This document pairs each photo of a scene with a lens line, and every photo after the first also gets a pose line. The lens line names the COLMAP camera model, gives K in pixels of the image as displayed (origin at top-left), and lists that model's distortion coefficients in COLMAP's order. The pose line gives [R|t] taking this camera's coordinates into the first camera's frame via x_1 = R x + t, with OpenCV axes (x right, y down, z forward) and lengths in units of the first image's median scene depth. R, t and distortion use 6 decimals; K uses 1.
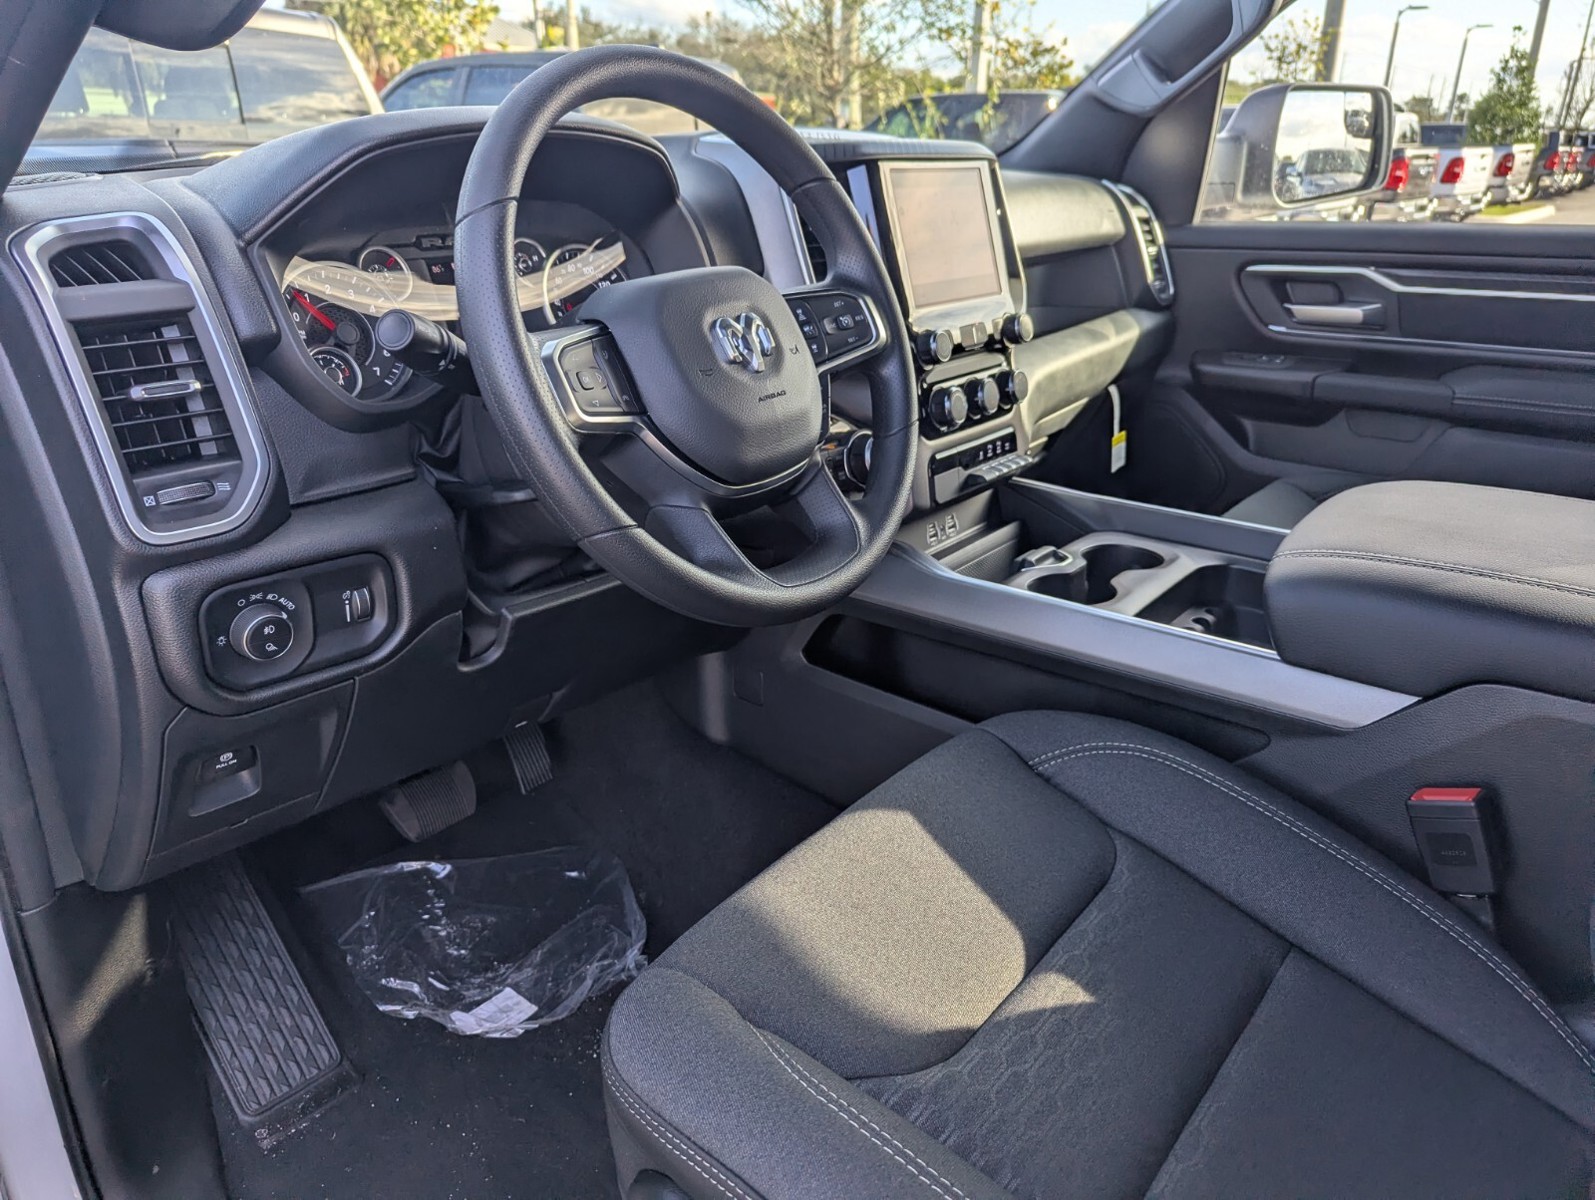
lens RADIAL K [[1140.6, 0, 797.5], [0, 1140.6, 600.0], [0, 0, 1]] dist [0.053452, -0.068156]
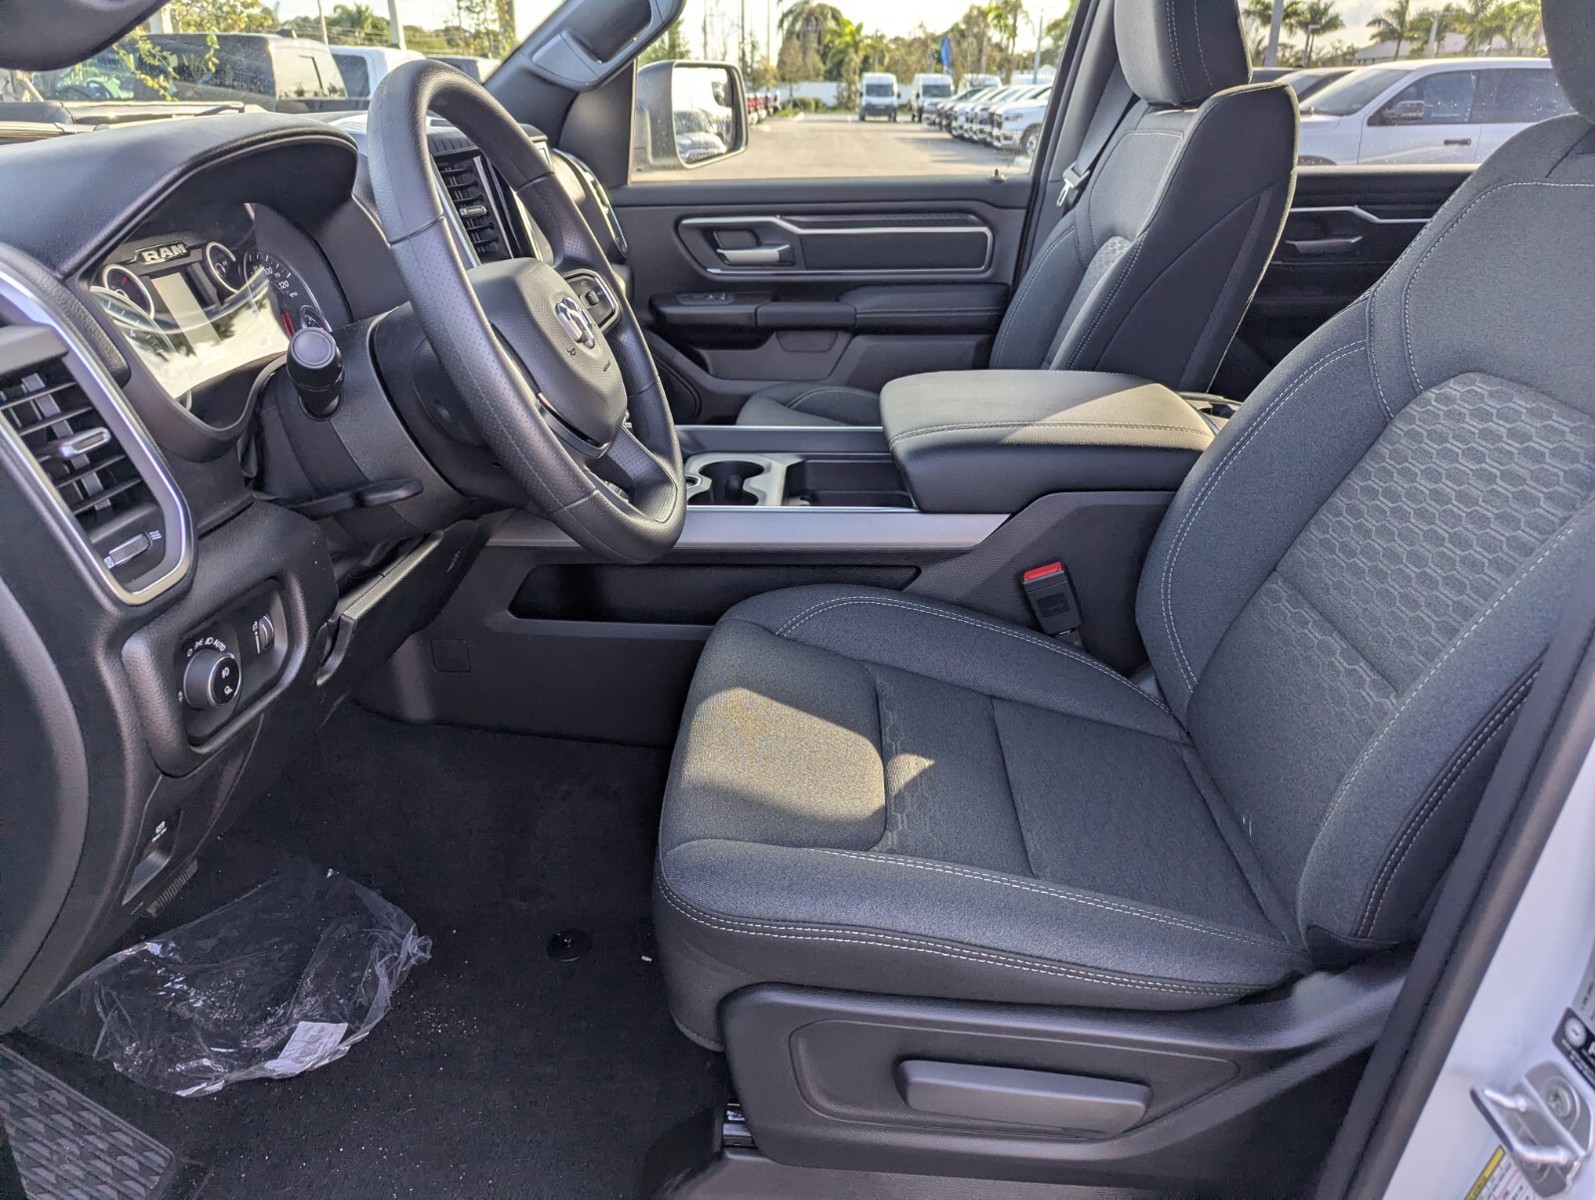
lens RADIAL K [[1140.6, 0, 797.5], [0, 1140.6, 600.0], [0, 0, 1]] dist [0.053452, -0.068156]
pose [[0.800757, -0.242474, 0.547717, -0.337438], [0.218061, 0.969663, 0.110465, -0.020294], [-0.557886, 0.030980, 0.829339, -0.043279]]
